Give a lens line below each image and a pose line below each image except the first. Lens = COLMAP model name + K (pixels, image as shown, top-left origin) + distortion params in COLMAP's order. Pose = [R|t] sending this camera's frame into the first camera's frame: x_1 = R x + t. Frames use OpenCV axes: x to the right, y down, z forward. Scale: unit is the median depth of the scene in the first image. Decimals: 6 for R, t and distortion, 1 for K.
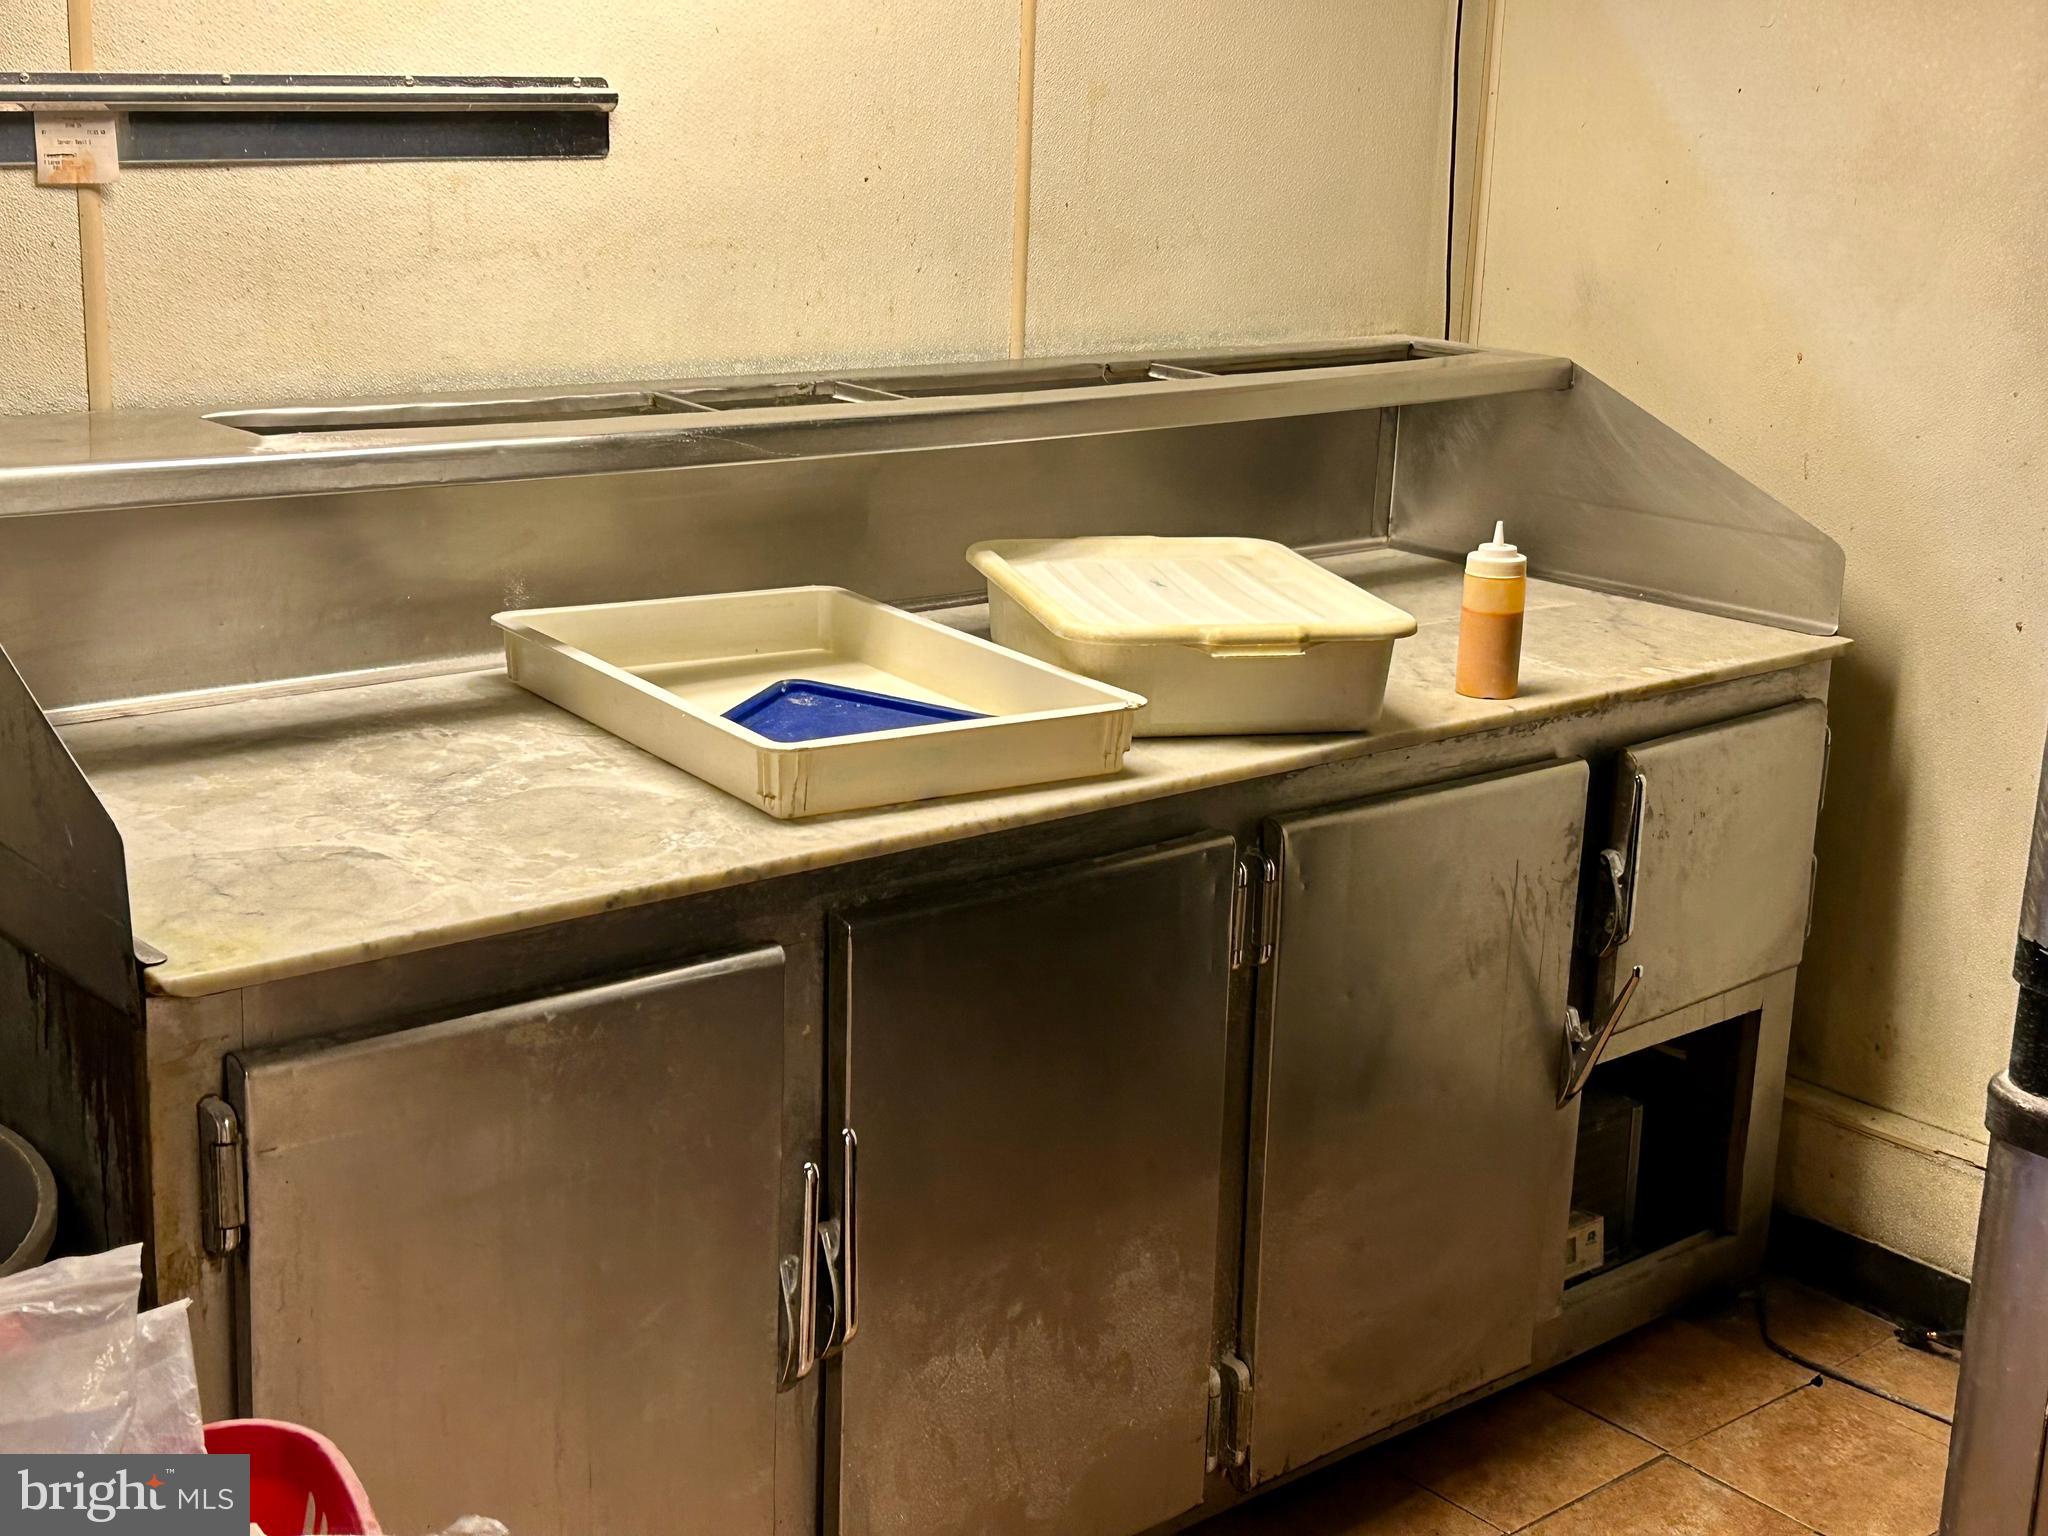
lens RADIAL K [[2702.8, 0, 1015.0], [0, 2702.8, 787.7], [0, 0, 1]] dist [0.024066, 0.000000]
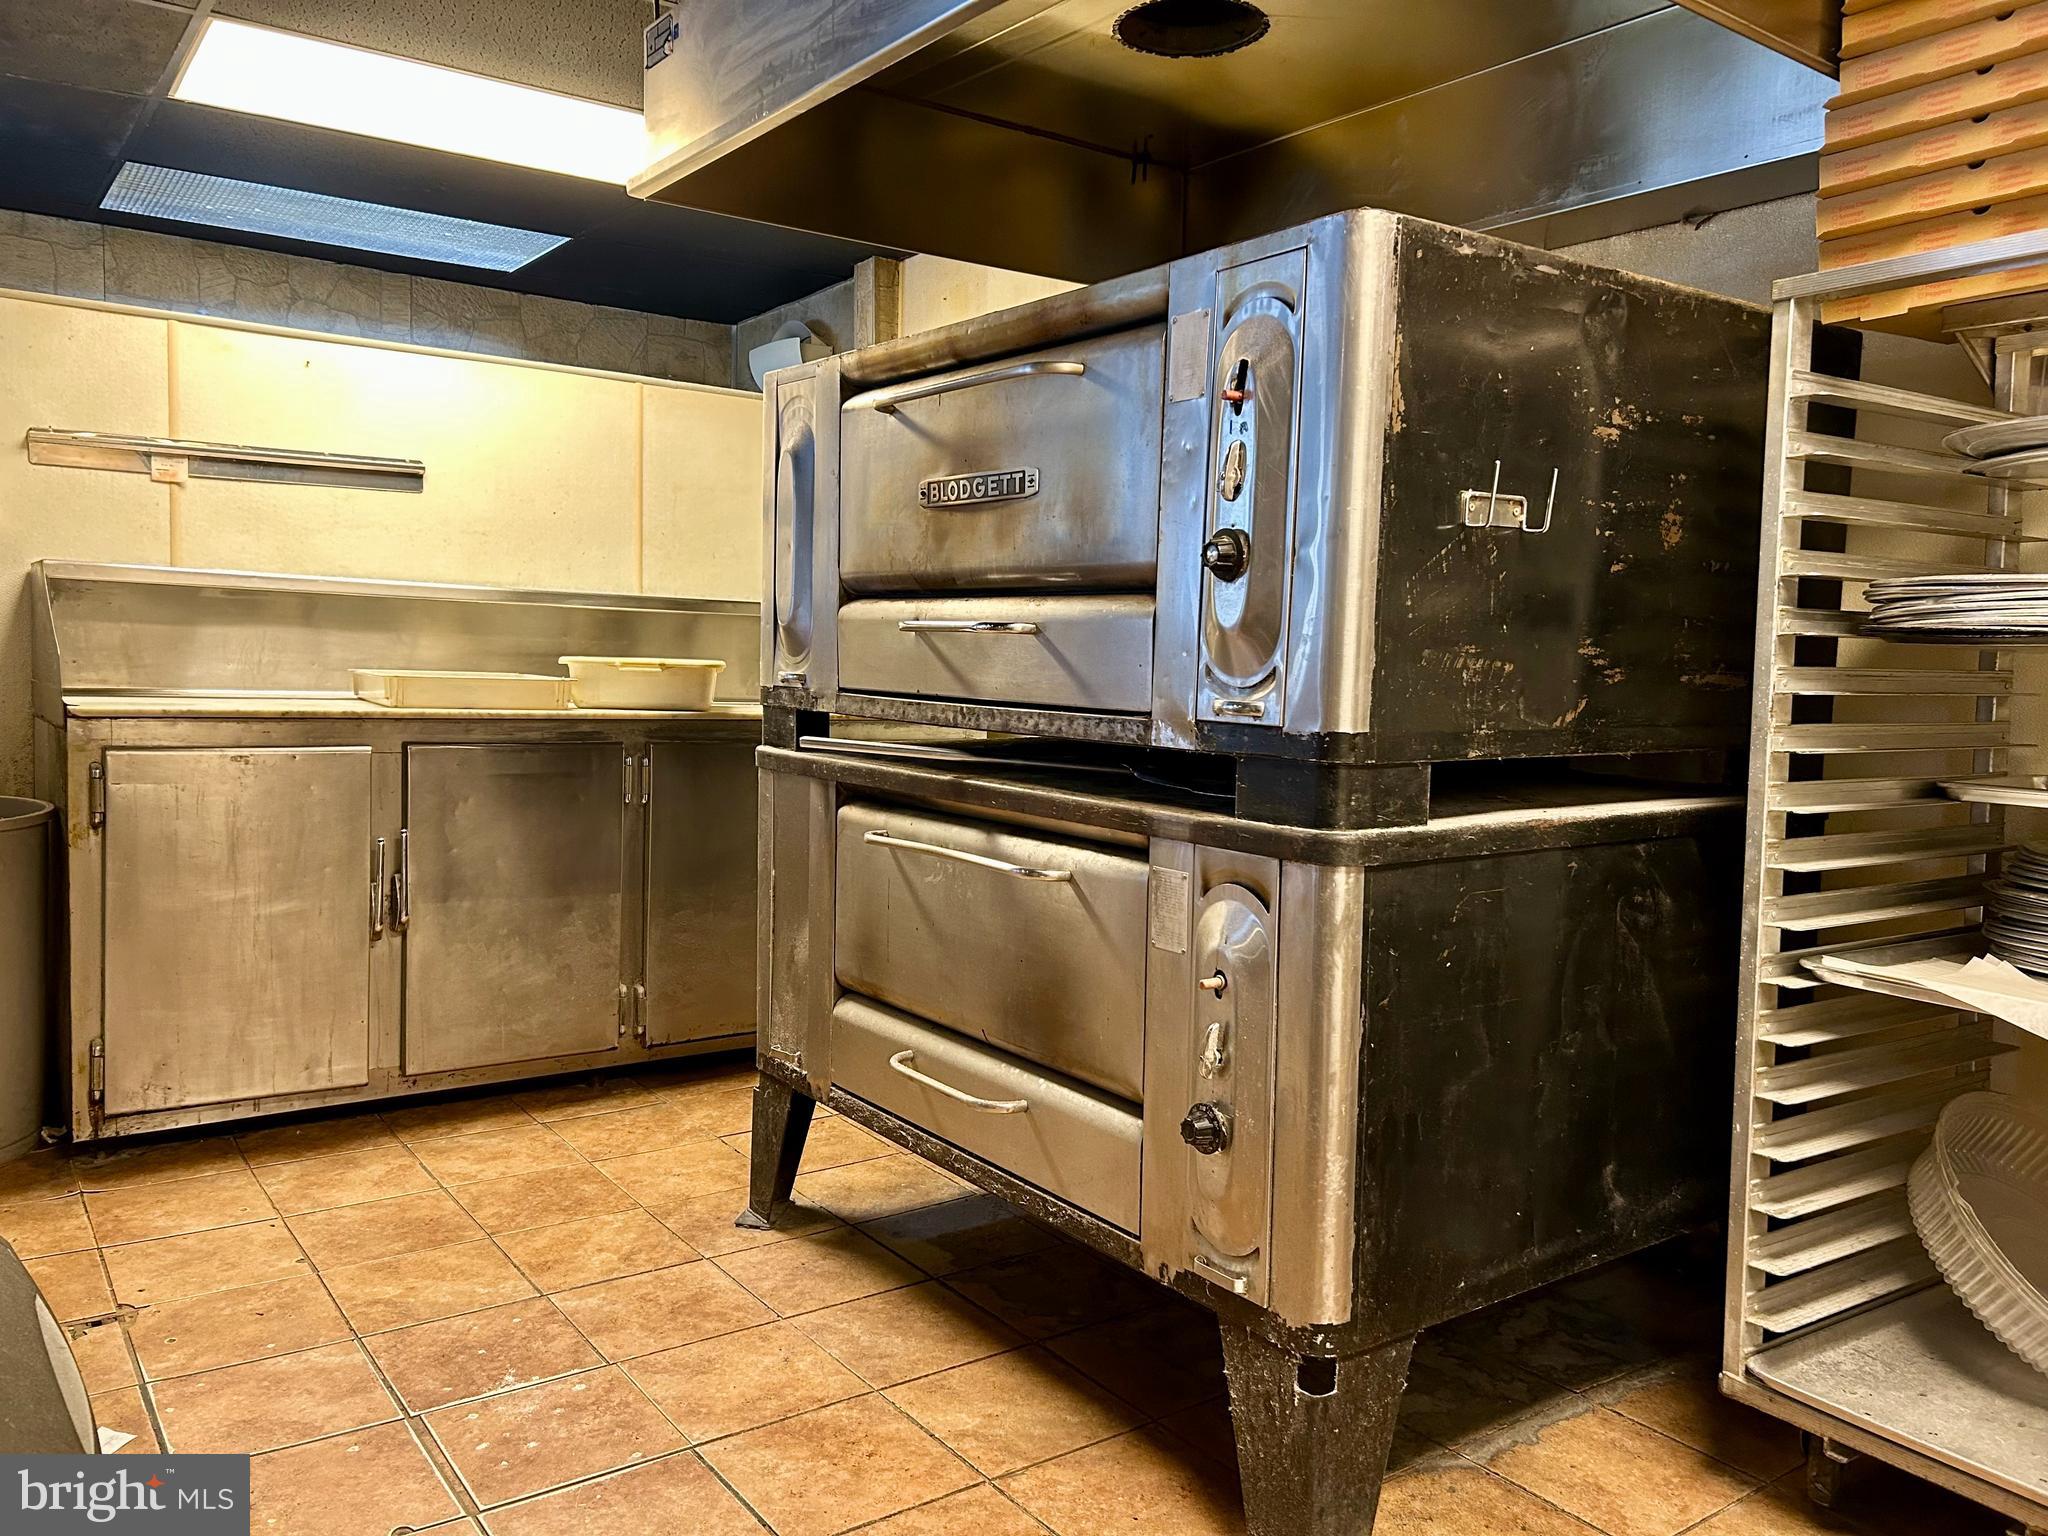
lens RADIAL K [[1528.1, 0, 1019.5], [0, 1528.1, 768.3], [0, 0, 1]] dist [0.023203, -0.035319]
pose [[0.998249, -0.002291, -0.059102, 0.421163], [-0.009313, 0.980698, -0.195307, 0.248153], [0.058409, 0.195515, 0.978960, -0.244038]]
